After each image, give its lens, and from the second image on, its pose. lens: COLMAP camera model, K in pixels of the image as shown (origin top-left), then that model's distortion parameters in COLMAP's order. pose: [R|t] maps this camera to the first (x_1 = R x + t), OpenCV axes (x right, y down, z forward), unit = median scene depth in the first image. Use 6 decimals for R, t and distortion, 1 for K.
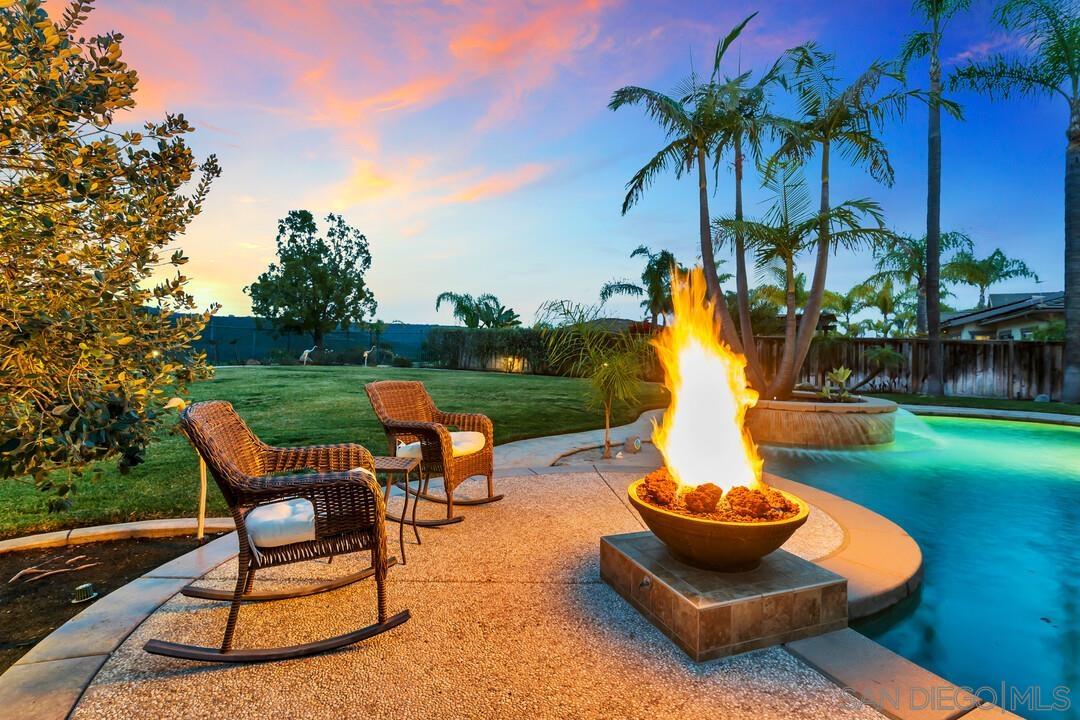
lens RADIAL K [[525.9, 0, 540.1], [0, 525.9, 350.6], [0, 0, 1]] dist [0.002781, 0.000048]
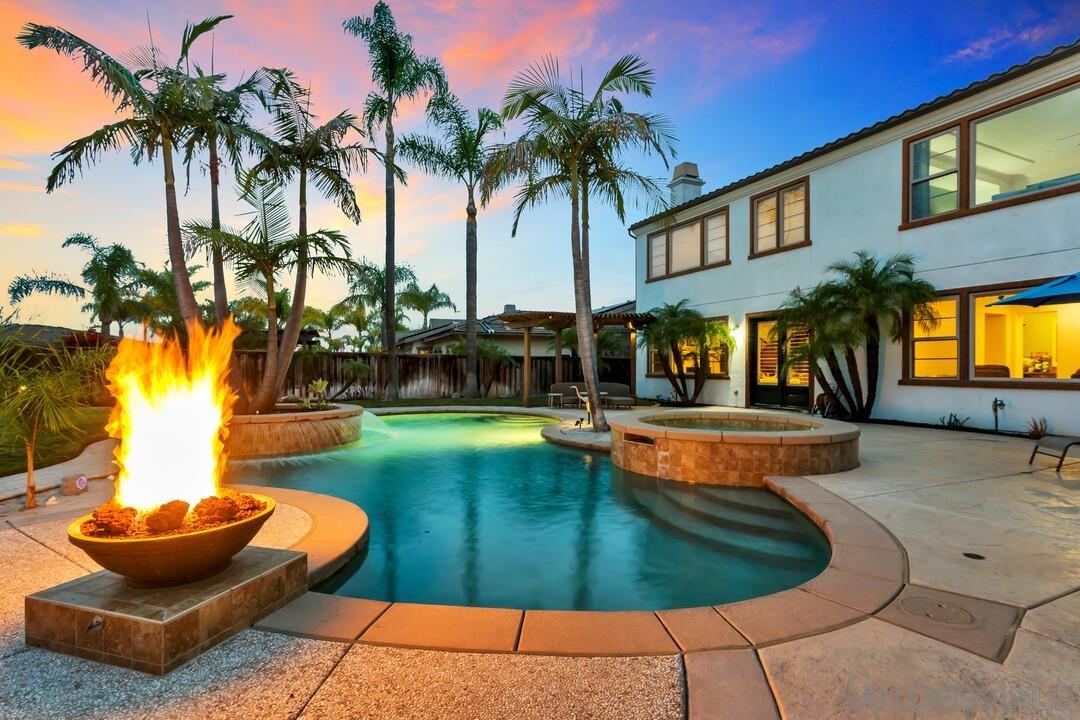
lens RADIAL K [[525.9, 0, 541.0], [0, 525.9, 365.5], [0, 0, 1]] dist [0.002781, 0.000048]
pose [[0.618920, -0.019656, 0.785208, -0.007545], [0.017182, 0.999786, 0.011484, -0.001535], [-0.785266, 0.006383, 0.619125, -0.042283]]
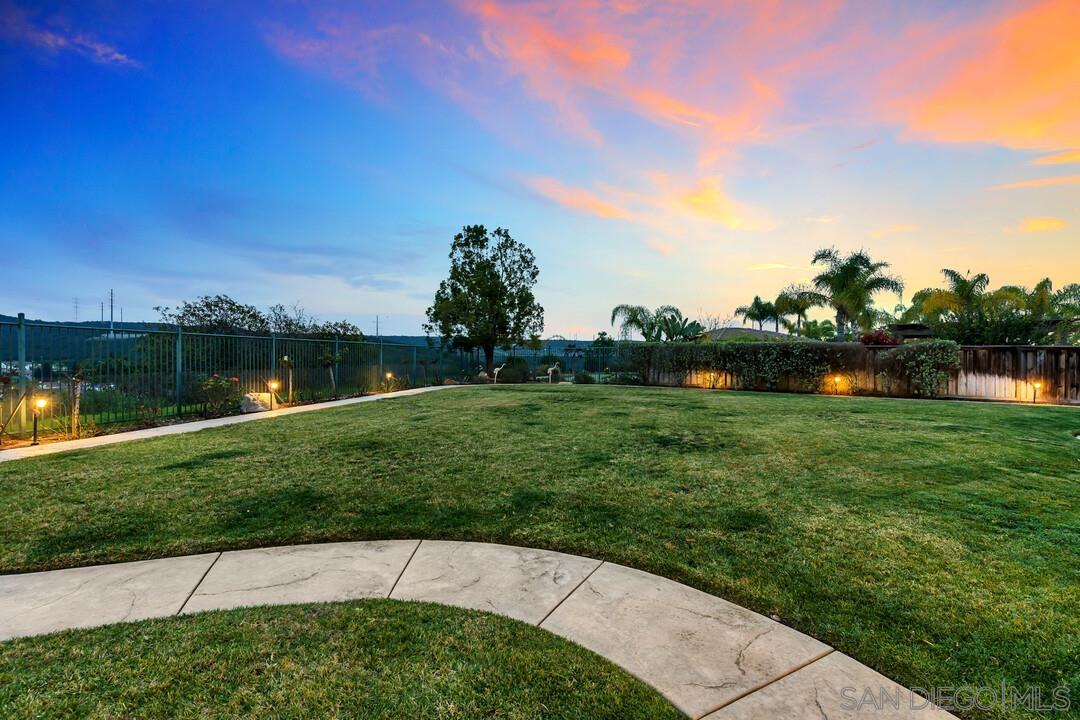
lens RADIAL K [[525.9, 0, 539.2], [0, 525.9, 363.1], [0, 0, 1]] dist [0.002781, 0.000048]
pose [[0.995413, -0.014422, -0.094581, -0.445879], [0.014712, 0.999889, 0.002375, -0.017285], [0.094536, -0.003756, 0.995514, 0.049284]]
